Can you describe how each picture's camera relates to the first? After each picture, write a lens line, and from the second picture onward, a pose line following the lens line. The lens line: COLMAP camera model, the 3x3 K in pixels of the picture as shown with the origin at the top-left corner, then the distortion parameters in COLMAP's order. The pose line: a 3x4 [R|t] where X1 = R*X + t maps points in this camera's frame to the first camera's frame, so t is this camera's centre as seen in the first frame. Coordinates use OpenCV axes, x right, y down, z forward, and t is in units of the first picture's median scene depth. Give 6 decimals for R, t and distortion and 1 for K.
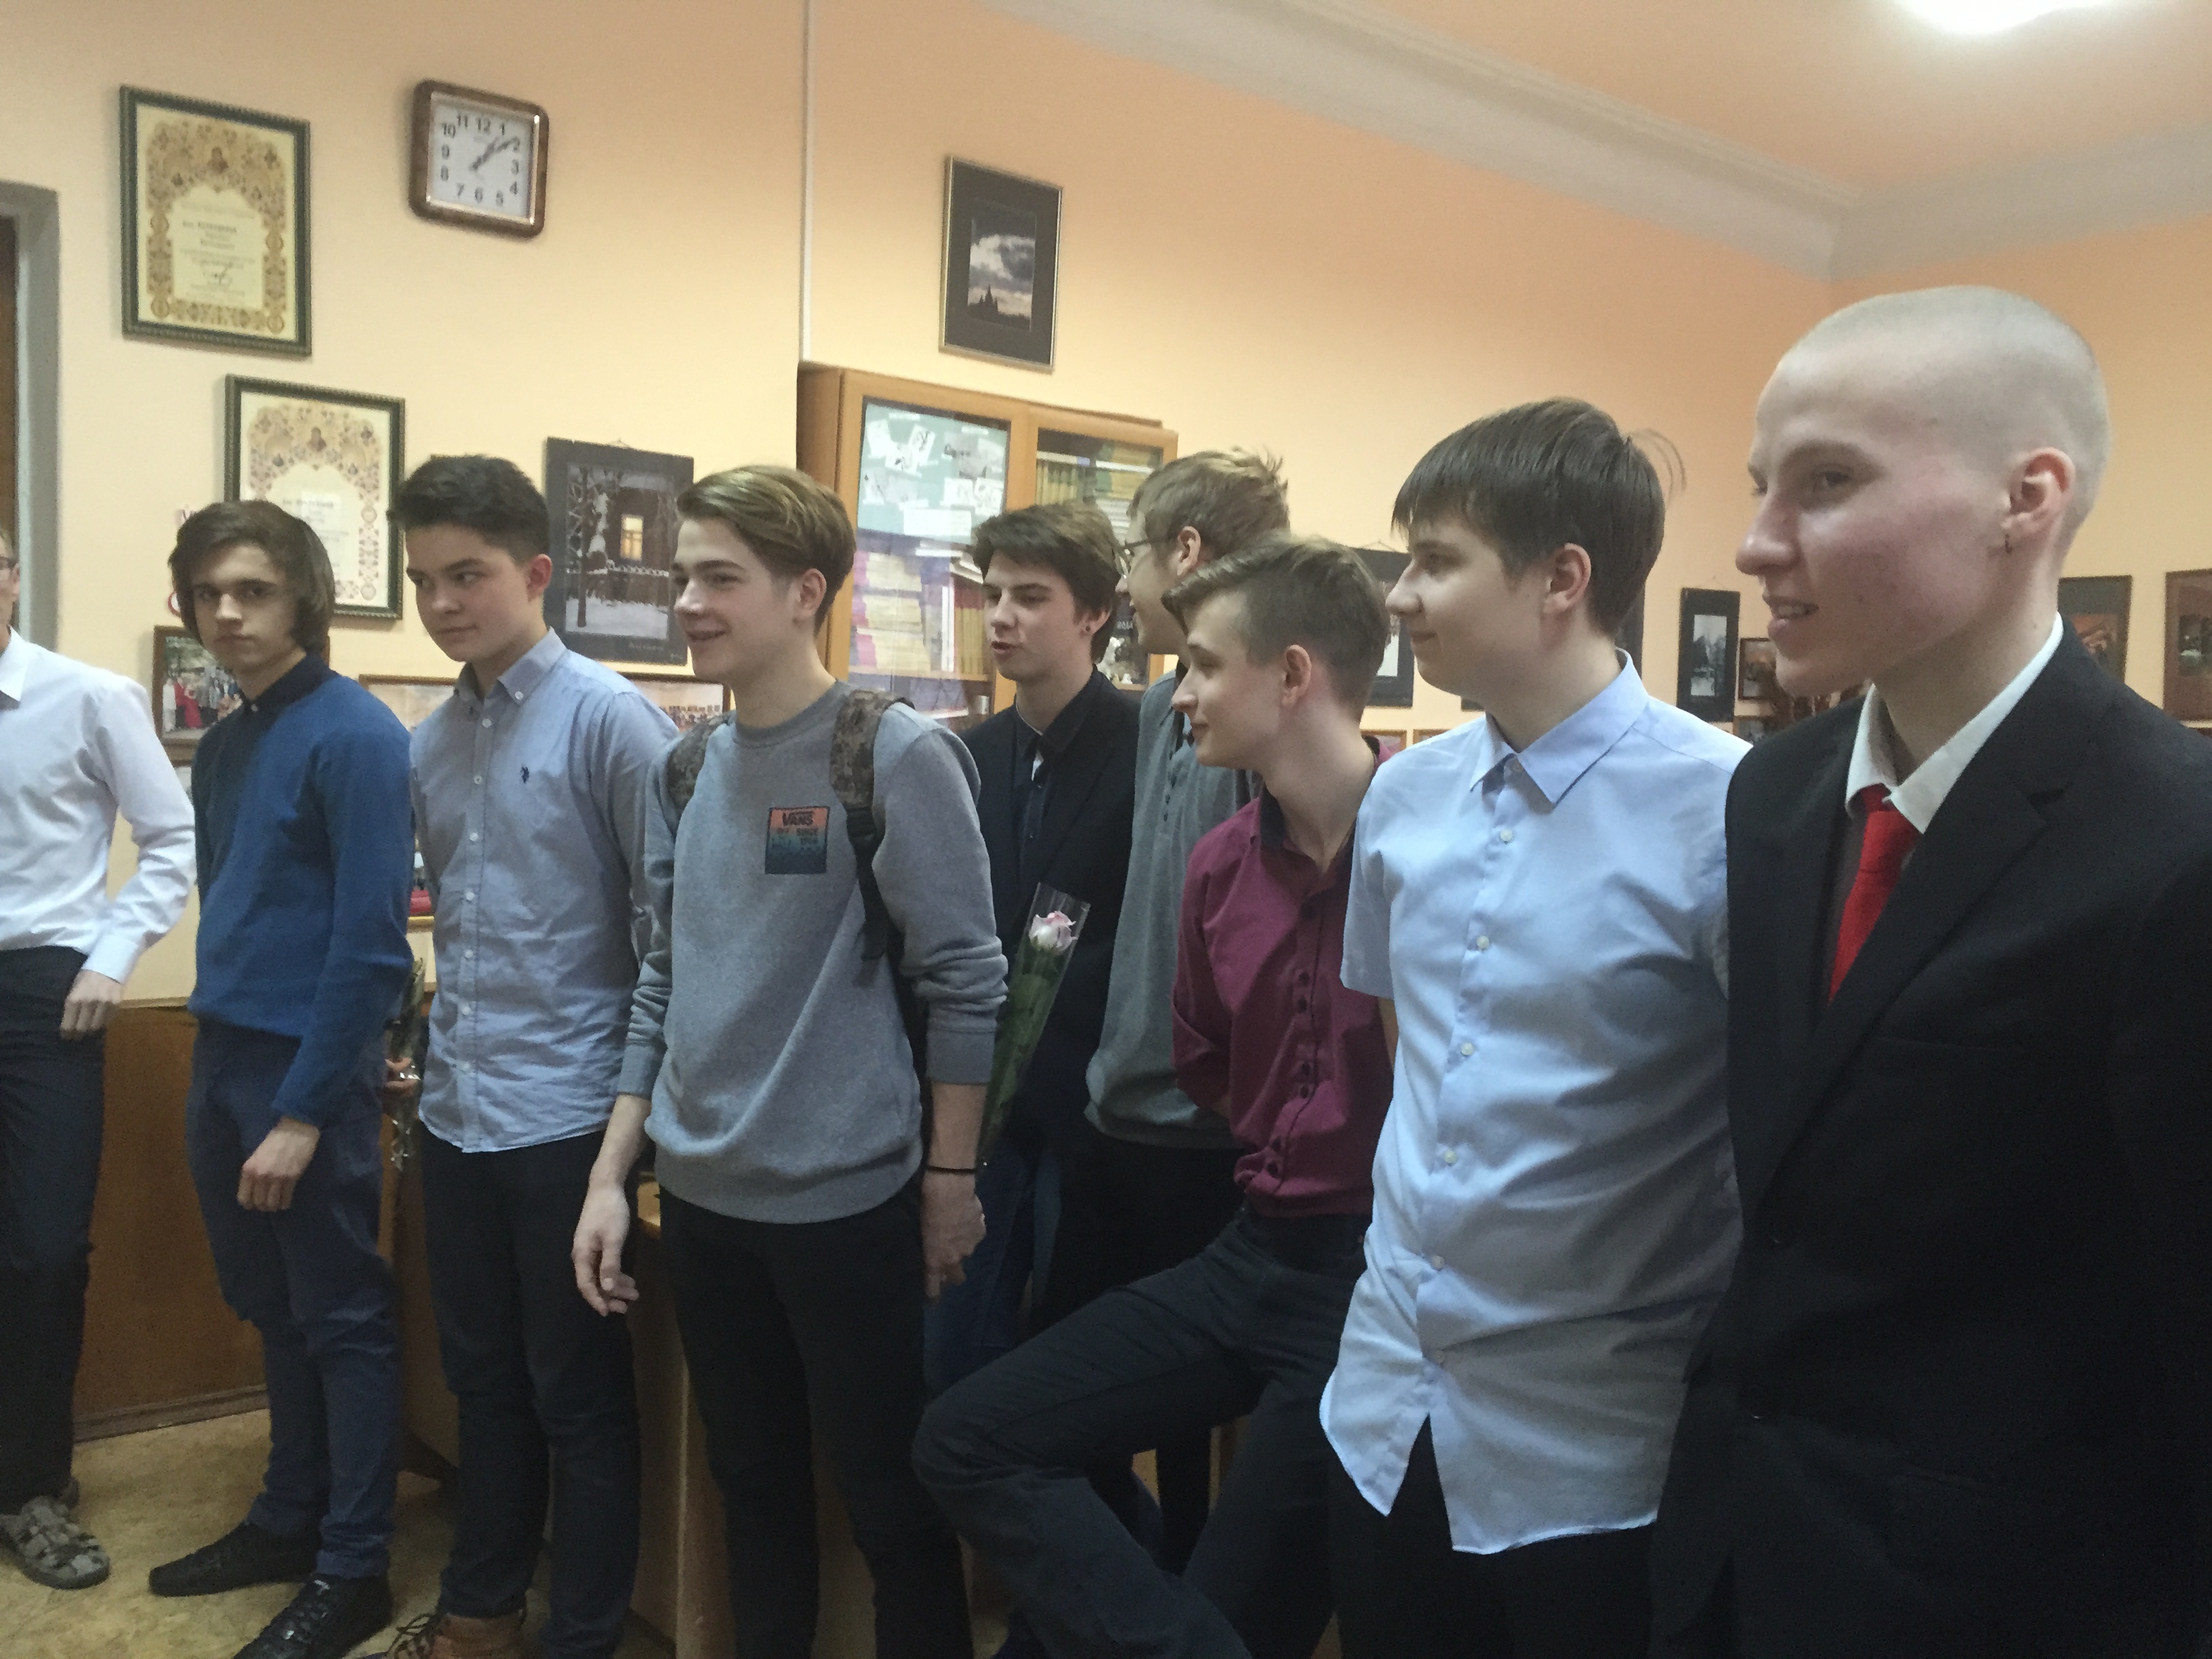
lens RADIAL K [[1937.7, 0, 1150.1], [0, 1937.7, 813.9], [0, 0, 1]] dist [0.076829, -0.112126]
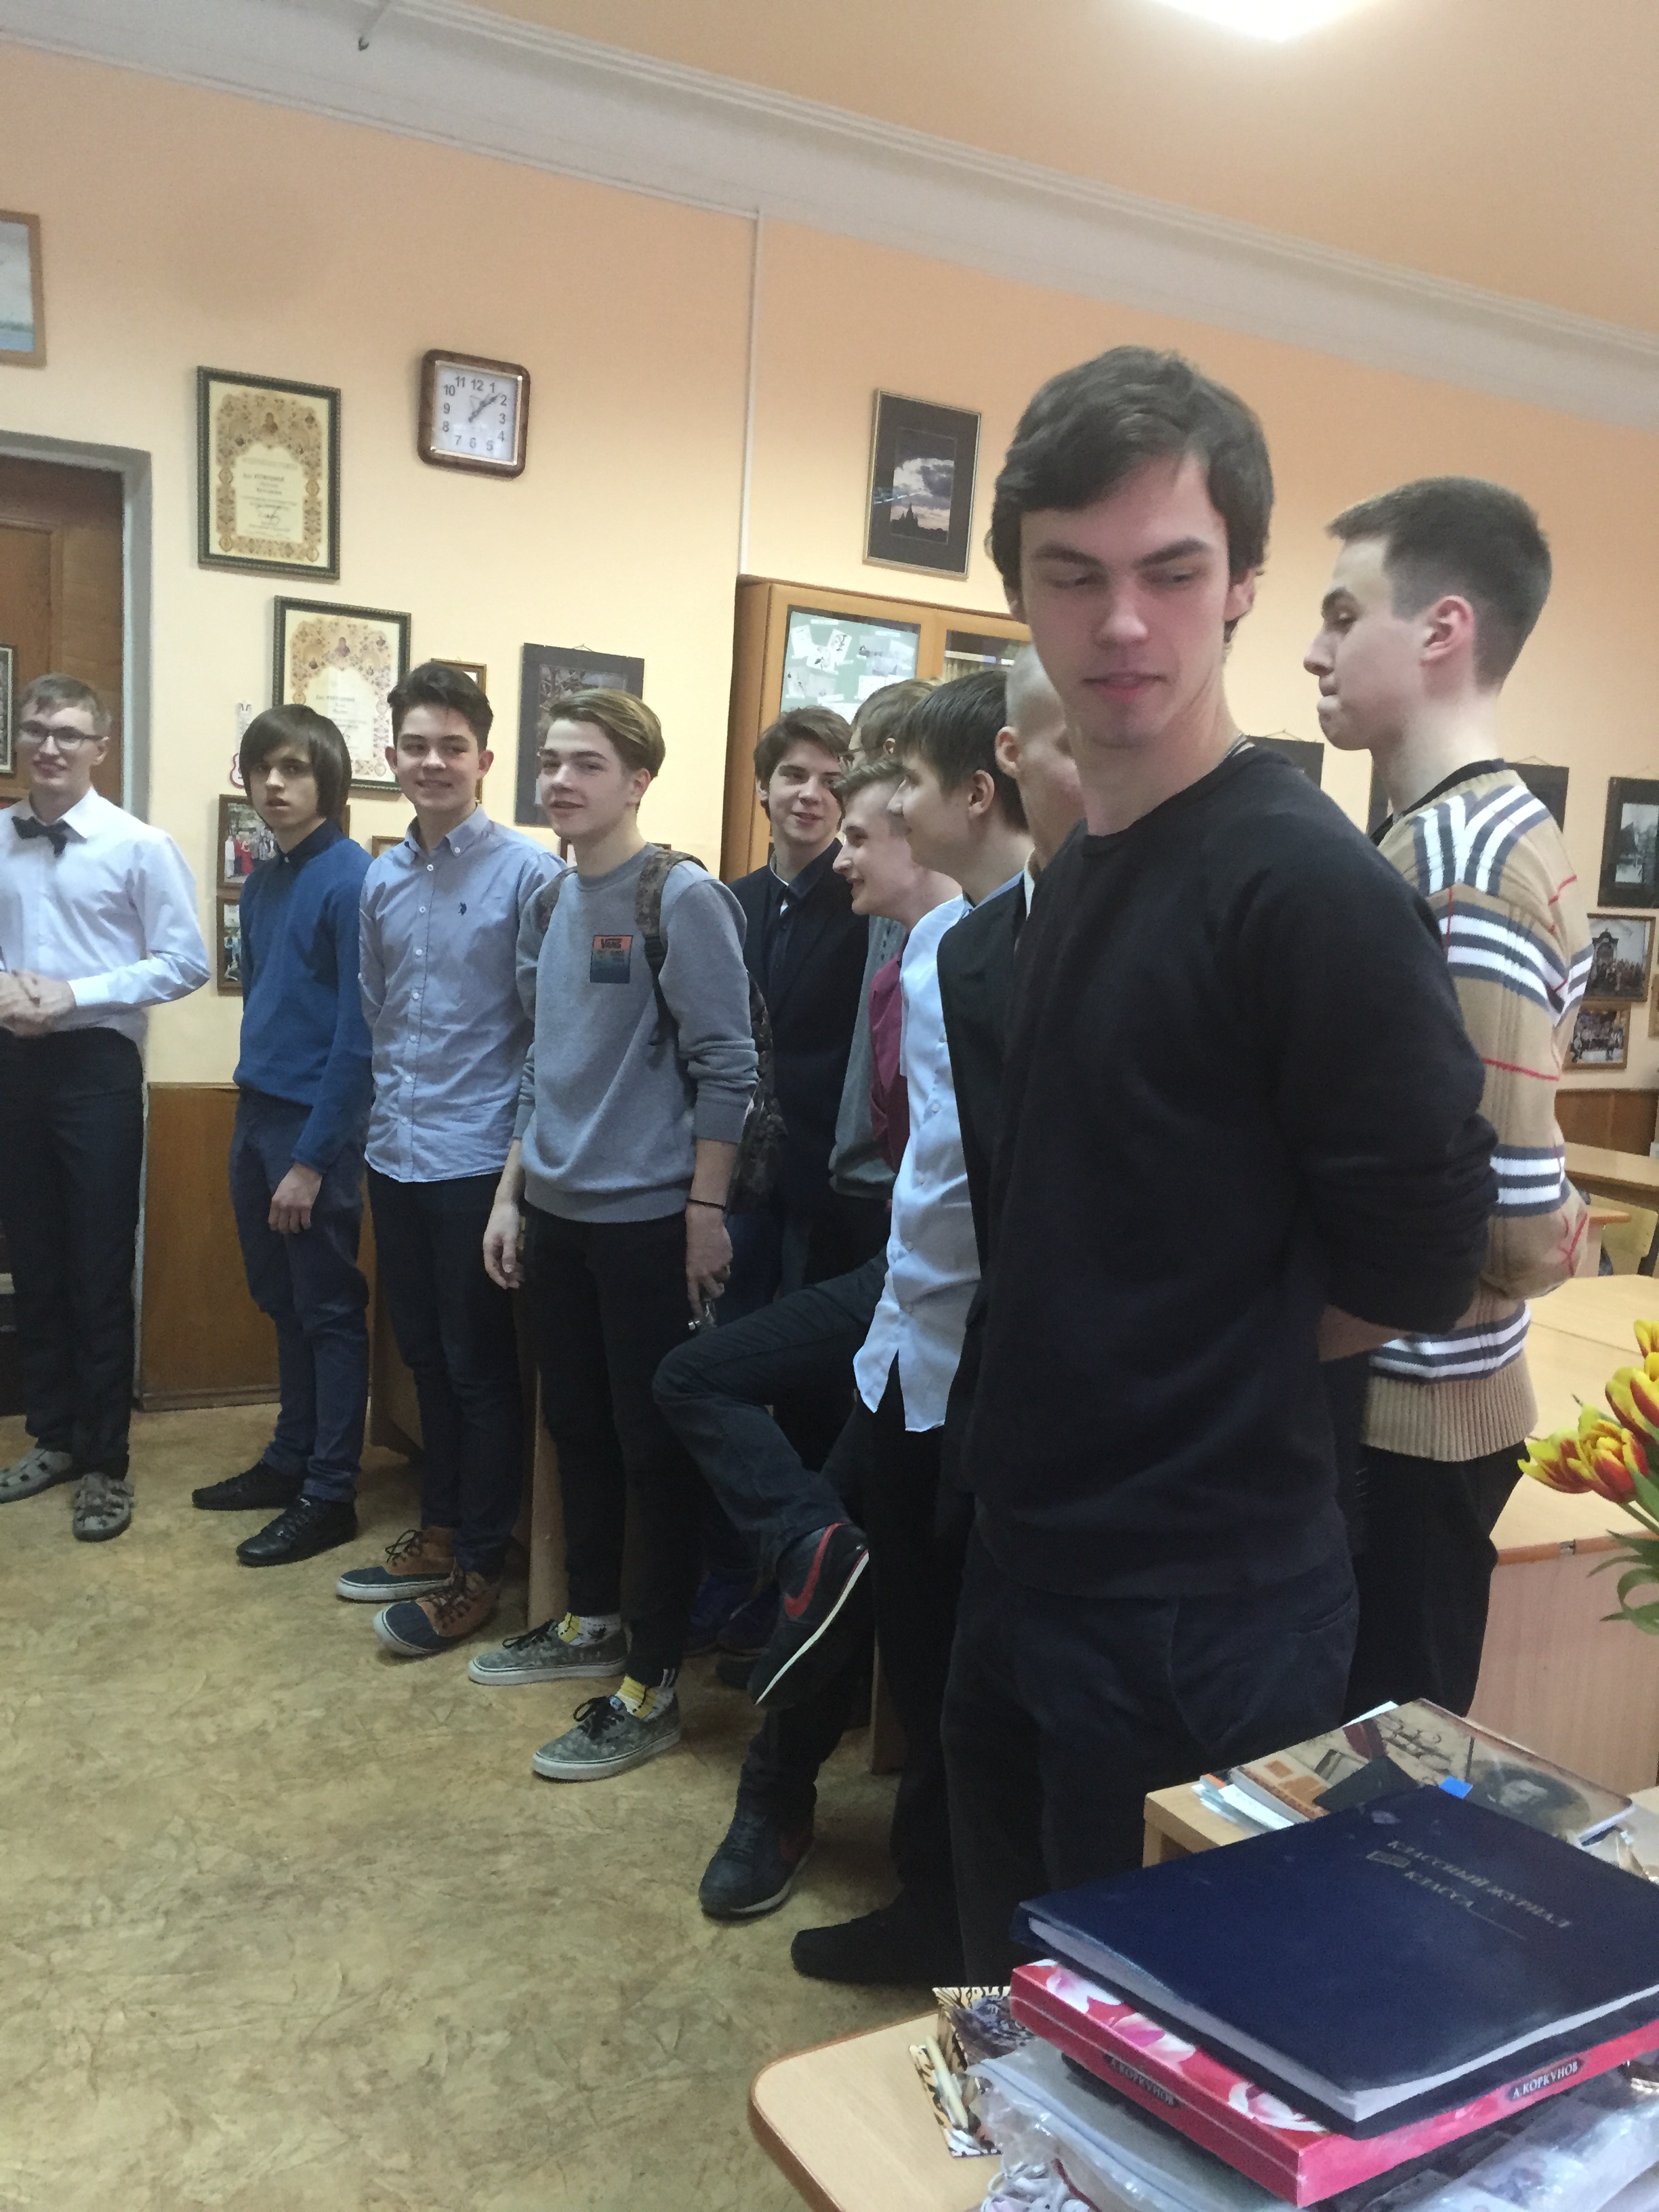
lens RADIAL K [[1937.7, 0, 852.0], [0, 1937.7, 1103.7], [0, 0, 1]] dist [0.076829, -0.112126]
pose [[0.983630, 0.043916, -0.174766, 0.134820], [-0.033820, 0.997605, 0.060335, 0.015724], [0.176998, -0.053436, 0.982760, -0.199548]]
